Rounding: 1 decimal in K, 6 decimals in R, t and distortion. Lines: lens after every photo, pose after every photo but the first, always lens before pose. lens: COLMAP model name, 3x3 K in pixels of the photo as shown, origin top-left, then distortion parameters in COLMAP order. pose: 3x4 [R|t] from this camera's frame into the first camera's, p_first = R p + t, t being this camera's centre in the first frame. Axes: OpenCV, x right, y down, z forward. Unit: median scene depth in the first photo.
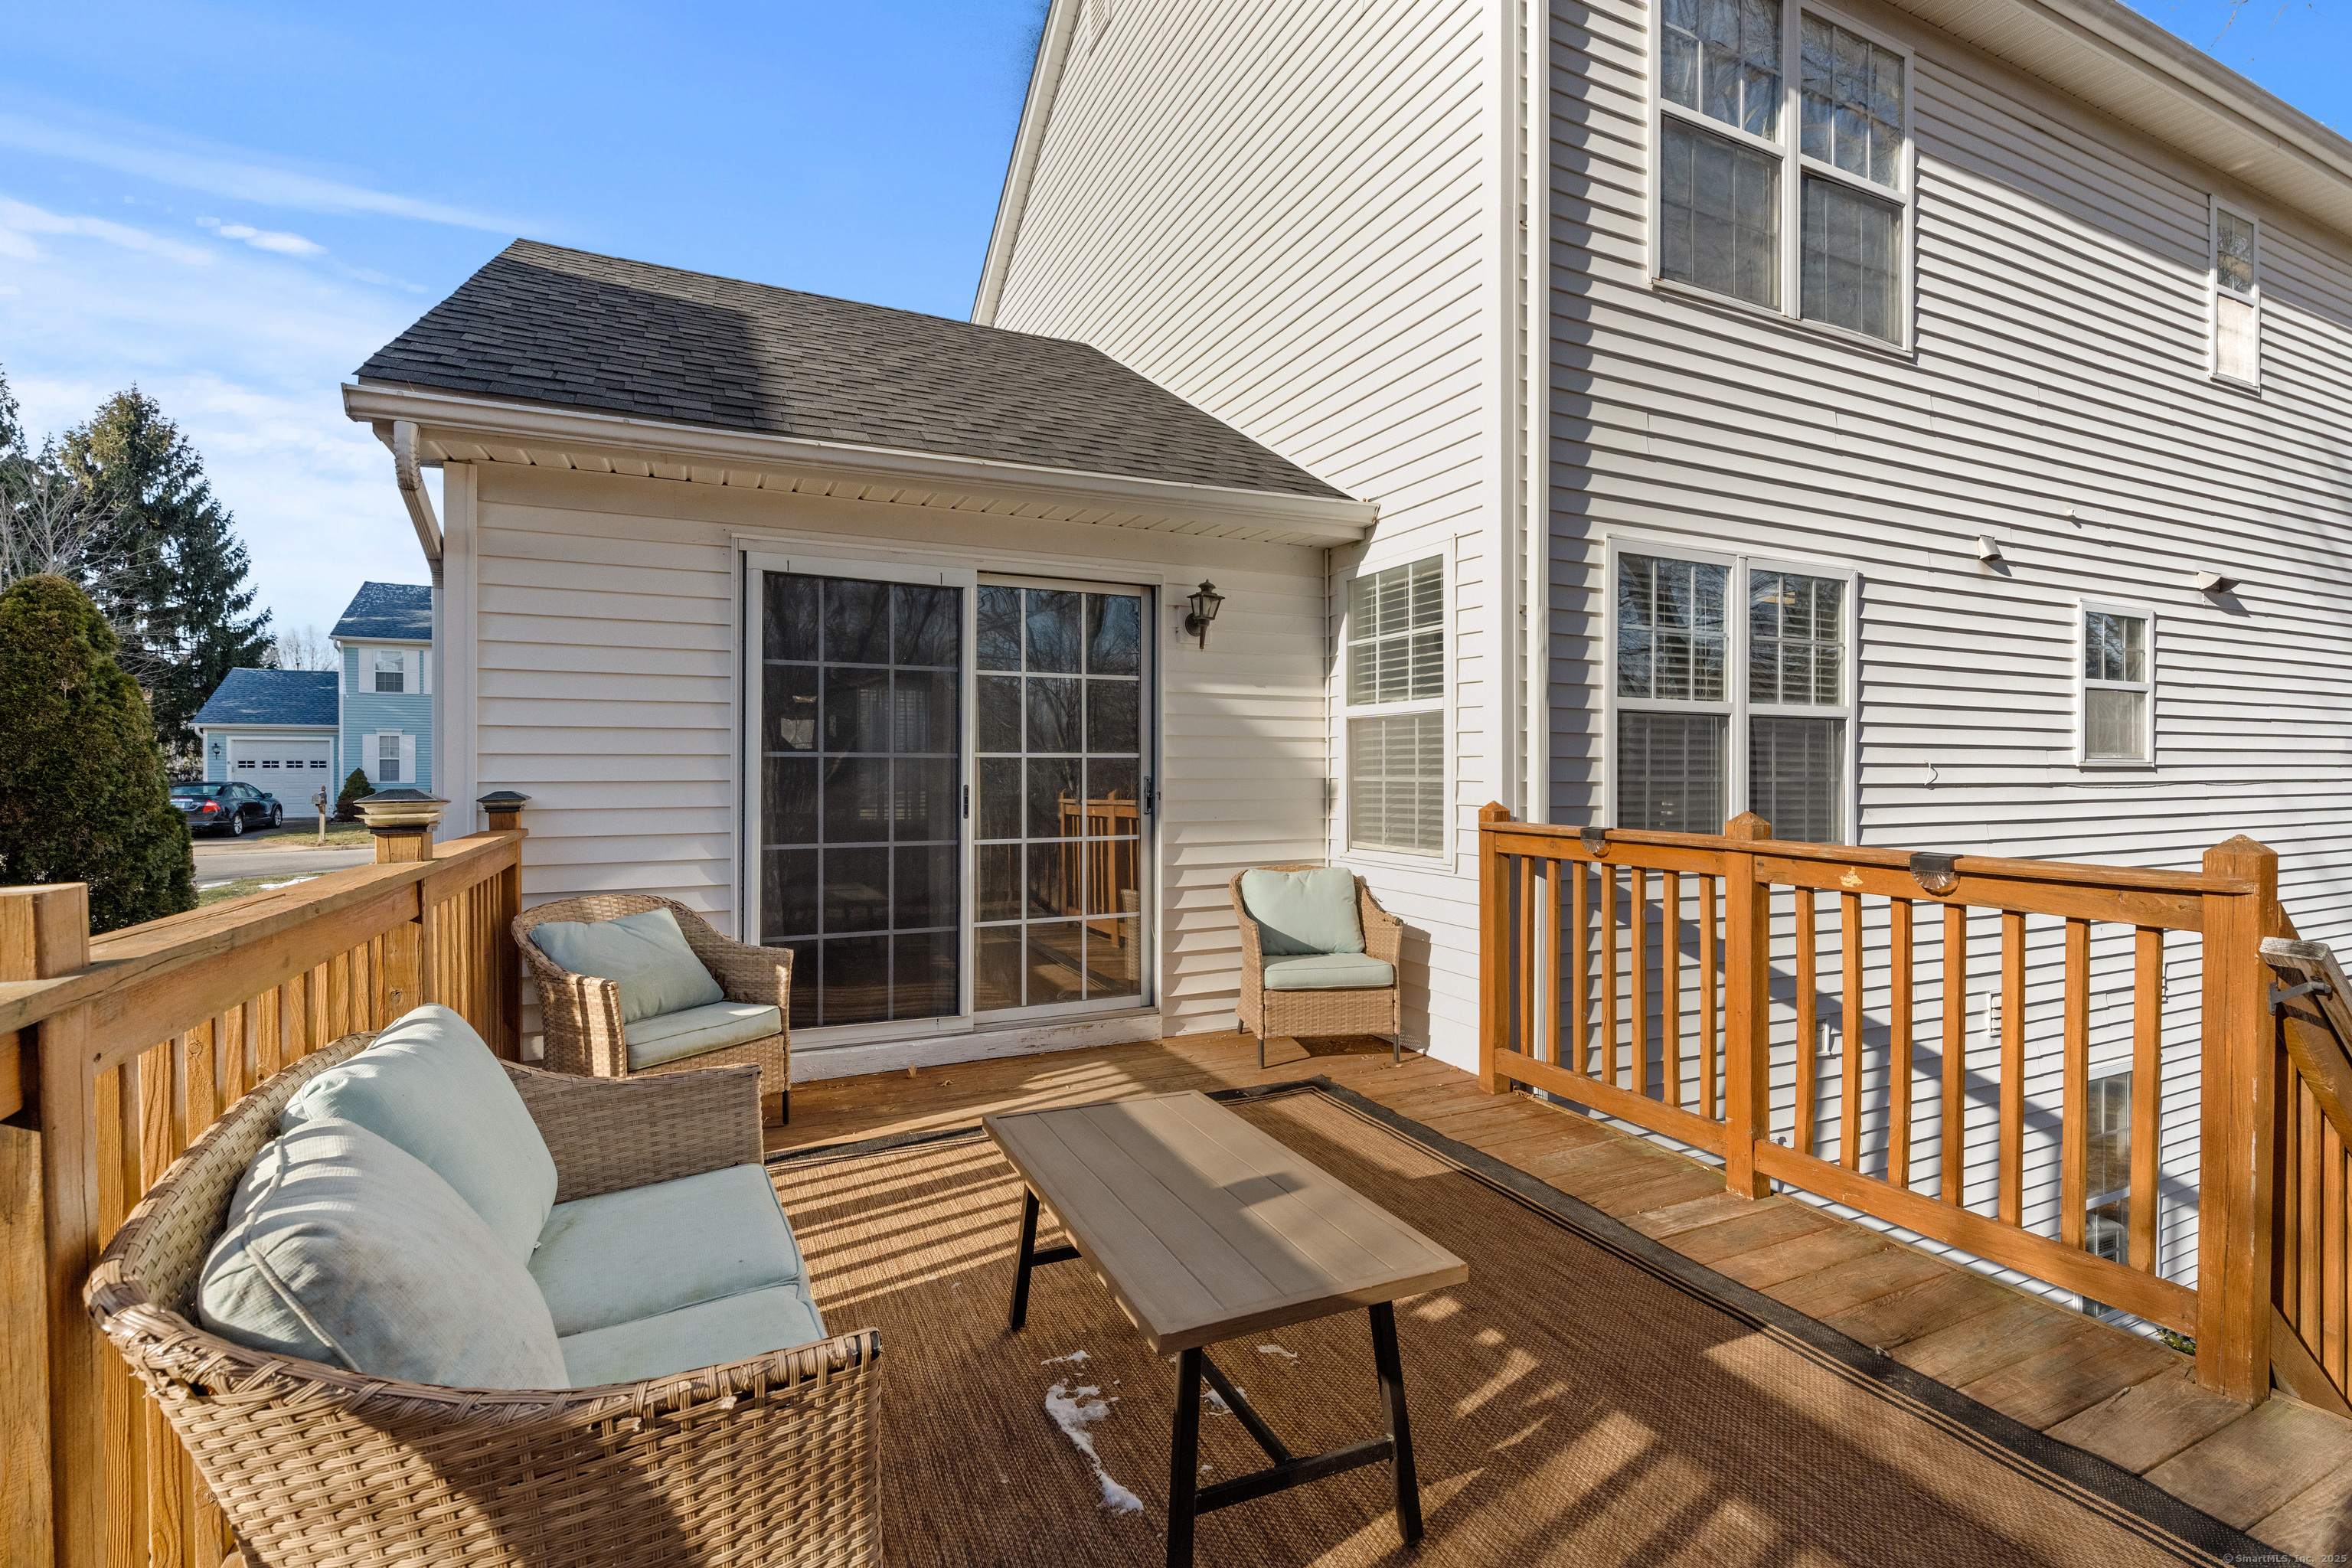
lens RADIAL K [[1036.1, 0, 1177.6], [0, 1036.1, 775.2], [0, 0, 1]] dist [-0.001659, 0.000578]
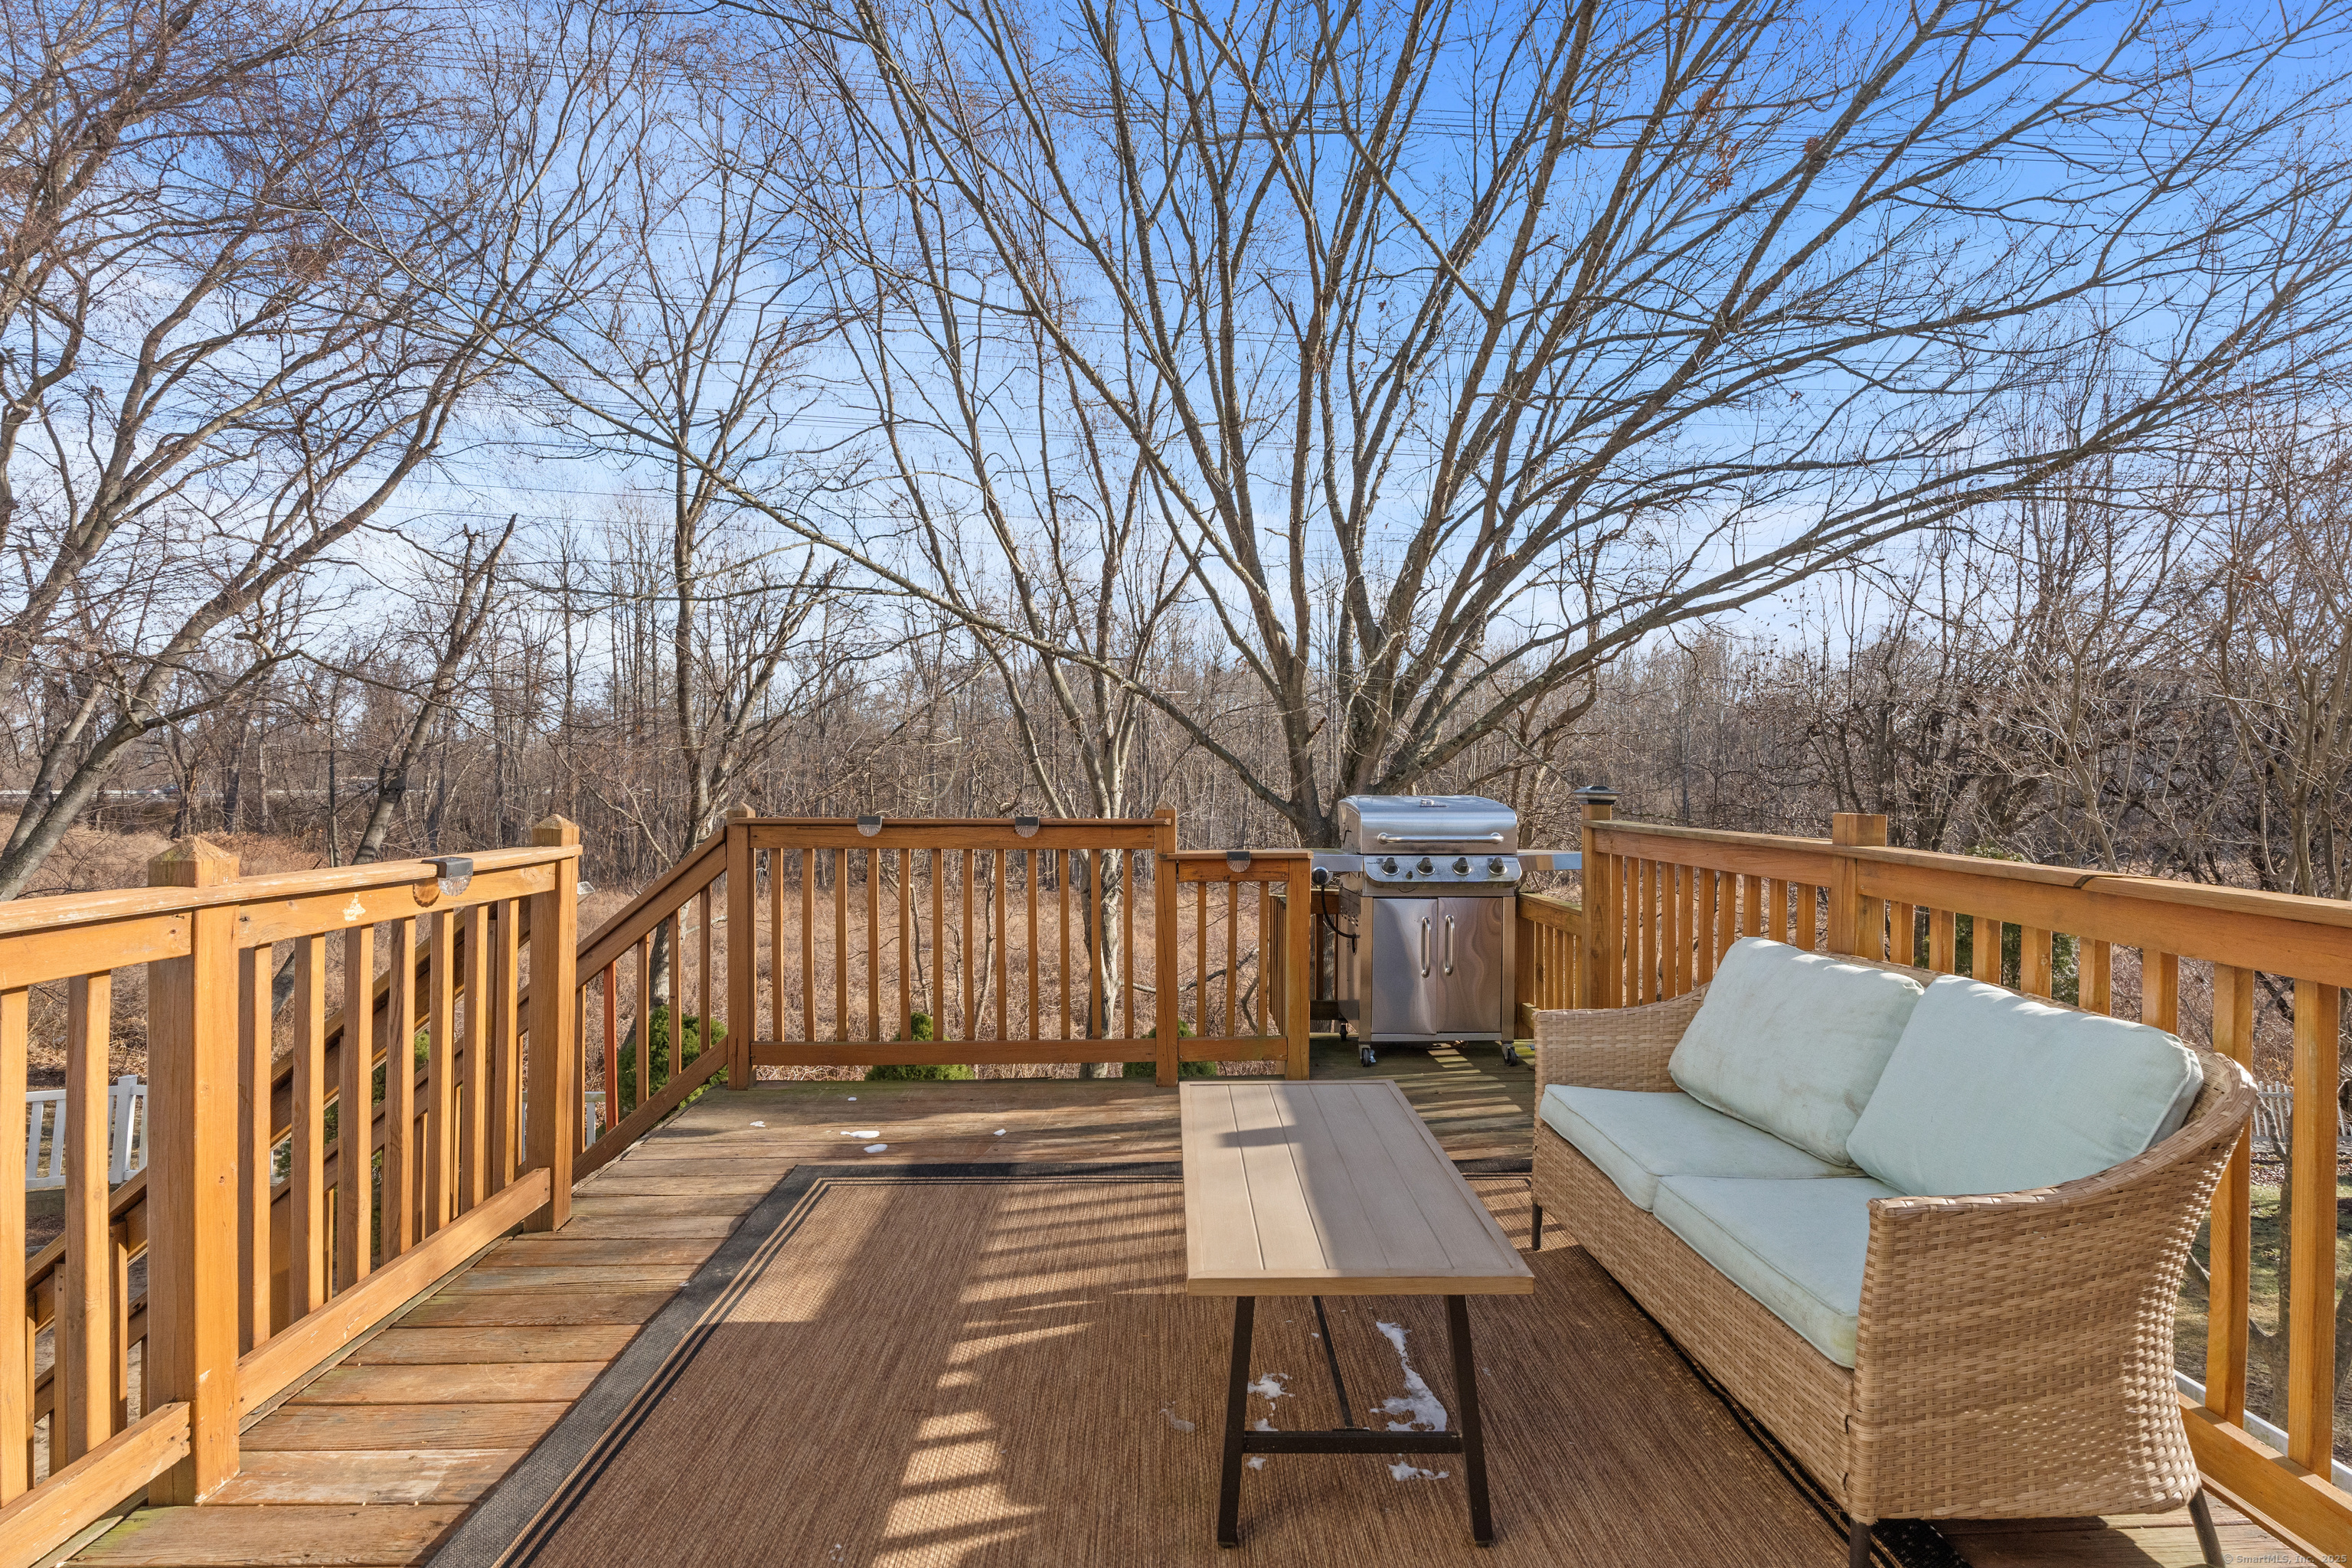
lens RADIAL K [[1036.1, 0, 1177.5], [0, 1036.1, 781.0], [0, 0, 1]] dist [-0.001659, 0.000578]
pose [[-0.912242, -0.003486, 0.409637, -0.285808], [0.001624, 0.999925, 0.012125, -0.003569], [-0.409648, 0.011726, -0.912168, 1.933579]]
